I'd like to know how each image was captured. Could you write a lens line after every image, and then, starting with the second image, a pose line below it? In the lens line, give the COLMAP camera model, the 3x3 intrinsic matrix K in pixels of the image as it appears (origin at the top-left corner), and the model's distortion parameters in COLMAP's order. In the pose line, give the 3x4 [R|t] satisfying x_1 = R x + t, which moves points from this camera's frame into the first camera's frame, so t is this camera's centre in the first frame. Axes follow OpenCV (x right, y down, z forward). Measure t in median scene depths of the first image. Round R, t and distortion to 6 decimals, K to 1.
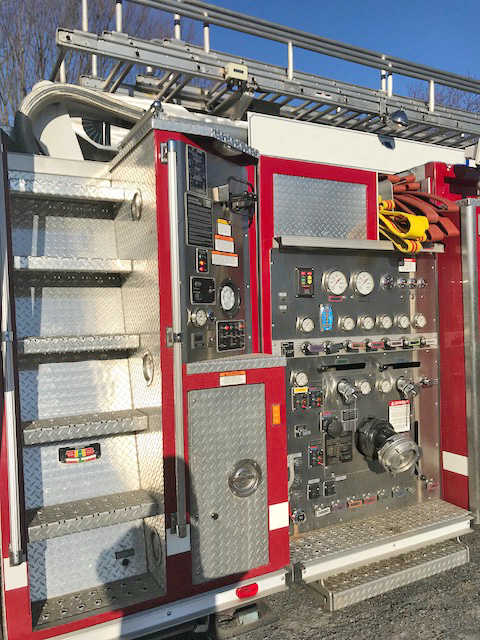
lens RADIAL K [[521.3, 0, 240.0], [0, 521.3, 320.0], [0, 0, 1]] dist [0.048049, -0.005794]
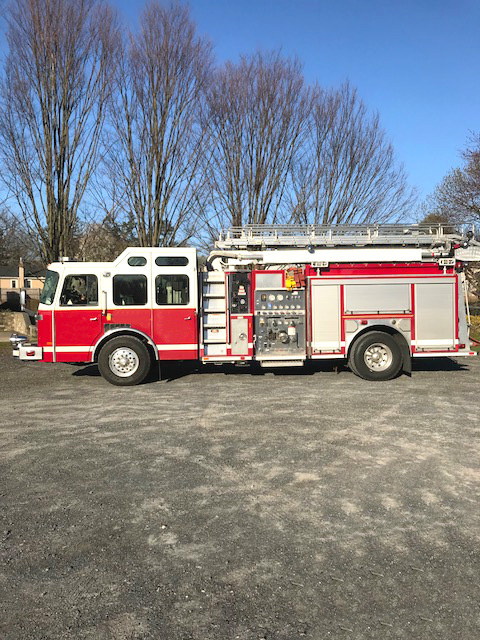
lens RADIAL K [[521.3, 0, 240.0], [0, 521.3, 320.0], [0, 0, 1]] dist [0.048049, -0.005794]
pose [[0.914595, 0.018020, -0.403970, 1.739344], [-0.013068, 0.999802, 0.015011, 0.052175], [0.404160, -0.008450, 0.914649, -3.133737]]
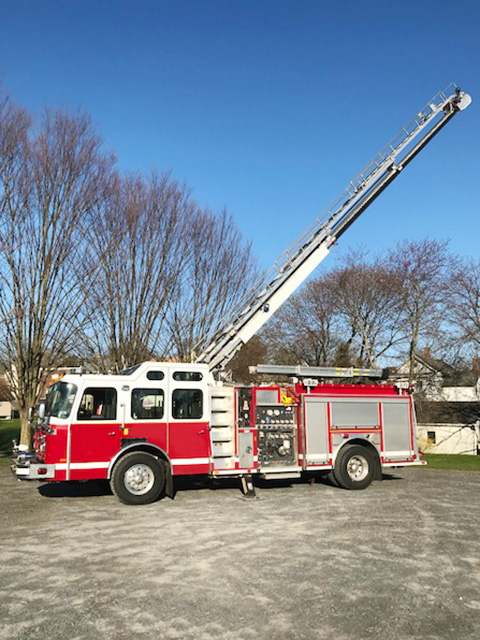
lens RADIAL K [[550.5, 0, 239.1], [0, 550.5, 336.9], [0, 0, 1]] dist [0.087010, -0.177679]
pose [[0.998111, 0.005516, -0.061196, 0.211421], [-0.015540, 0.986246, -0.164552, 0.076853], [0.059446, 0.165192, 0.984468, -4.080558]]
